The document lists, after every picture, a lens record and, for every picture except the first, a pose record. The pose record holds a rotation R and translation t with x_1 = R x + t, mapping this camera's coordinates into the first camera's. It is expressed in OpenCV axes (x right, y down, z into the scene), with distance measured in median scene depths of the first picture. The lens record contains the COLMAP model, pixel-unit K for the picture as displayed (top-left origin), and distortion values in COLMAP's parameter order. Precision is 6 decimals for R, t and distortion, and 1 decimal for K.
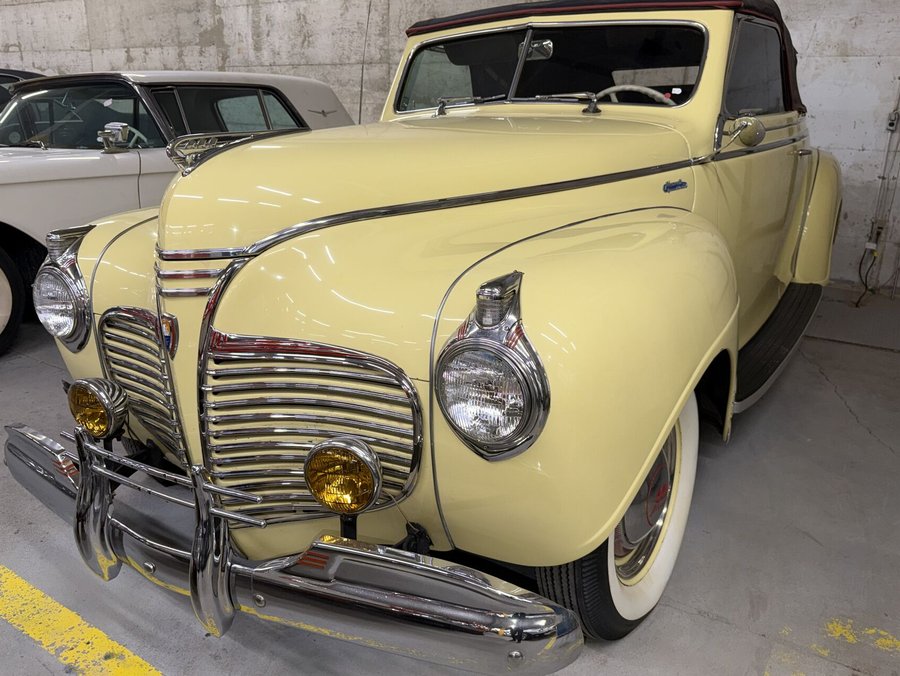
lens RADIAL K [[821.1, 0, 445.3], [0, 821.1, 334.6], [0, 0, 1]] dist [0.080488, -0.117633]
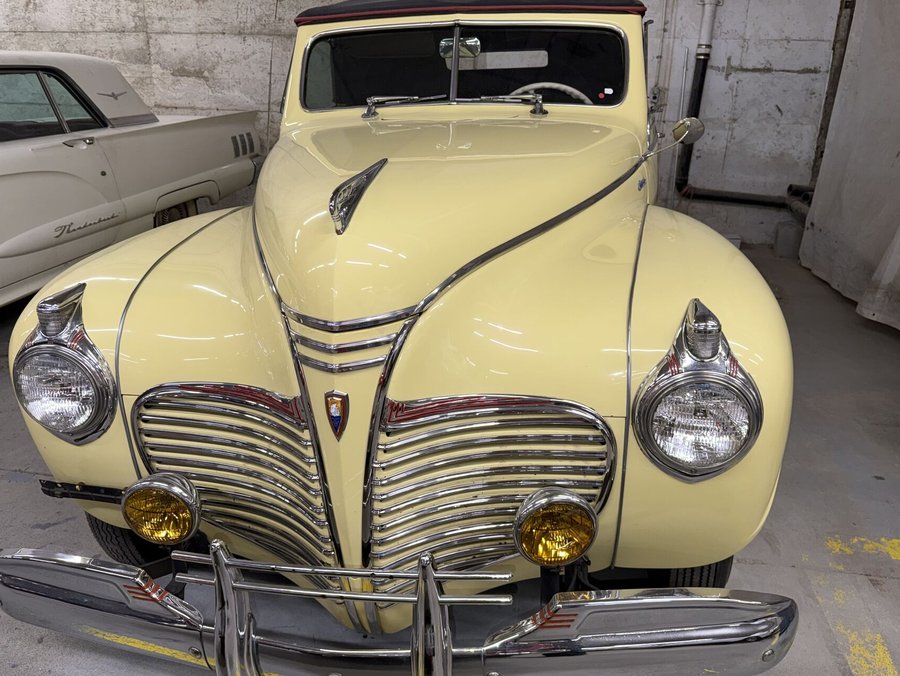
lens RADIAL K [[821.1, 0, 445.3], [0, 821.1, 334.6], [0, 0, 1]] dist [0.080488, -0.117633]
pose [[0.897064, -0.143261, 0.418033, -0.419446], [0.117315, 0.989253, 0.087271, -0.105081], [-0.426043, -0.029246, 0.904230, 0.117700]]
